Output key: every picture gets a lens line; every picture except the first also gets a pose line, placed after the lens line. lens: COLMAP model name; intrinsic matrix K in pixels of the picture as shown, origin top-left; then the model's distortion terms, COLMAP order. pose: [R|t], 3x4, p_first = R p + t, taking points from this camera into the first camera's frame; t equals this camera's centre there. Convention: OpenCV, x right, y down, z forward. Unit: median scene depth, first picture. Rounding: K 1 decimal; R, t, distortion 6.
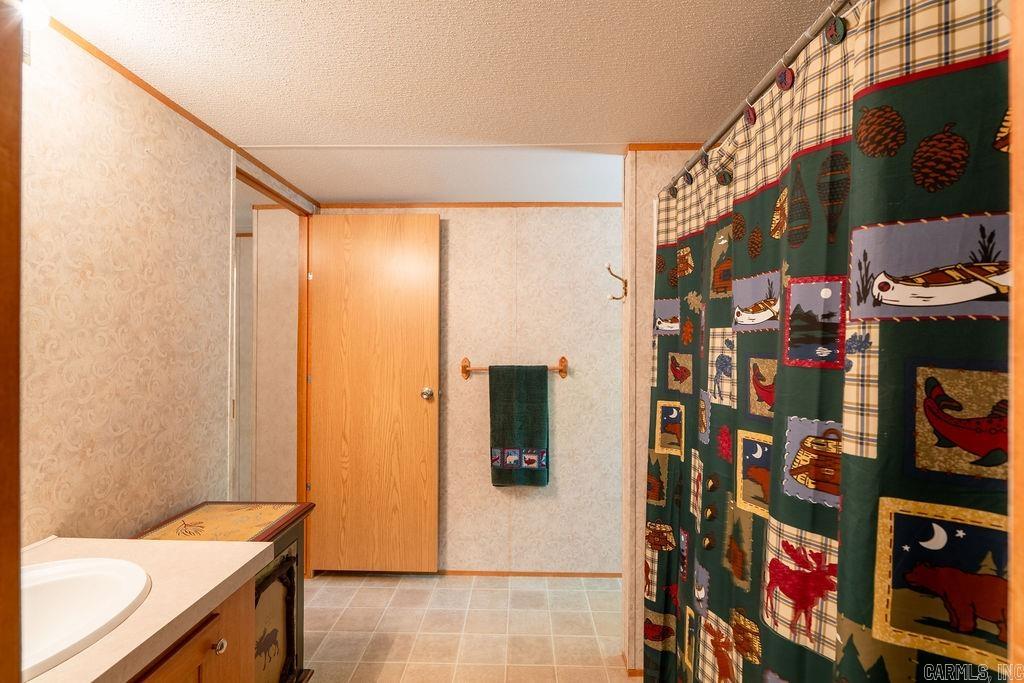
lens RADIAL K [[458.6, 0, 511.7], [0, 458.6, 343.2], [0, 0, 1]] dist [-0.003634, 0.001056]
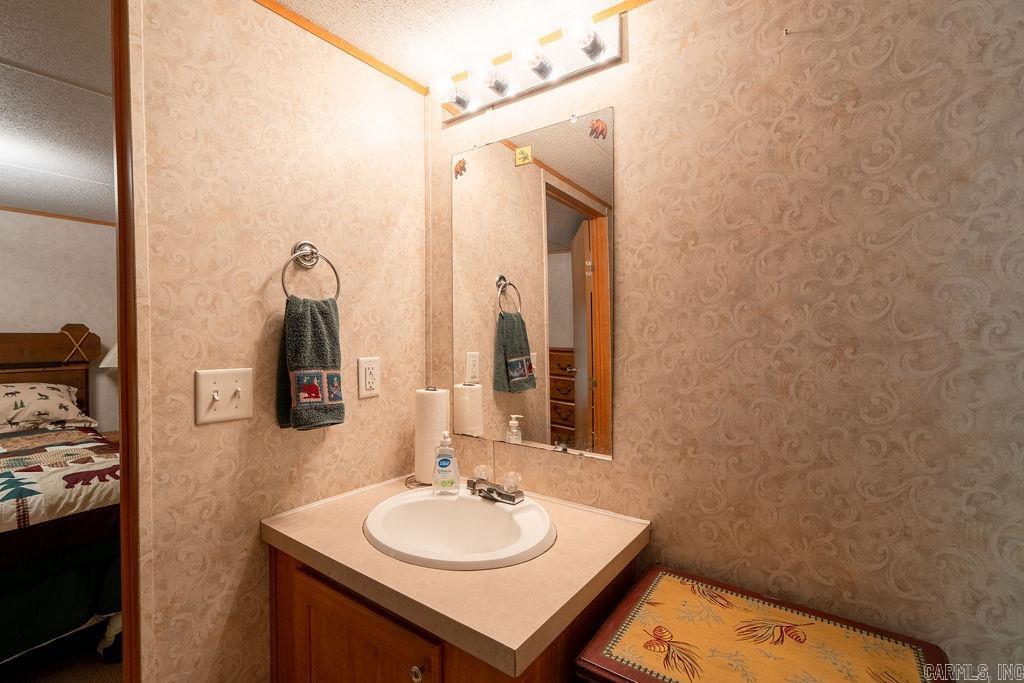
lens RADIAL K [[466.6, 0, 514.0], [0, 466.6, 337.5], [0, 0, 1]] dist [-0.002304, 0.000102]
pose [[-0.564139, 0.010762, -0.825610, -0.012204], [0.006210, 0.999942, 0.008791, 0.012324], [0.825656, -0.000167, -0.564173, 1.142287]]
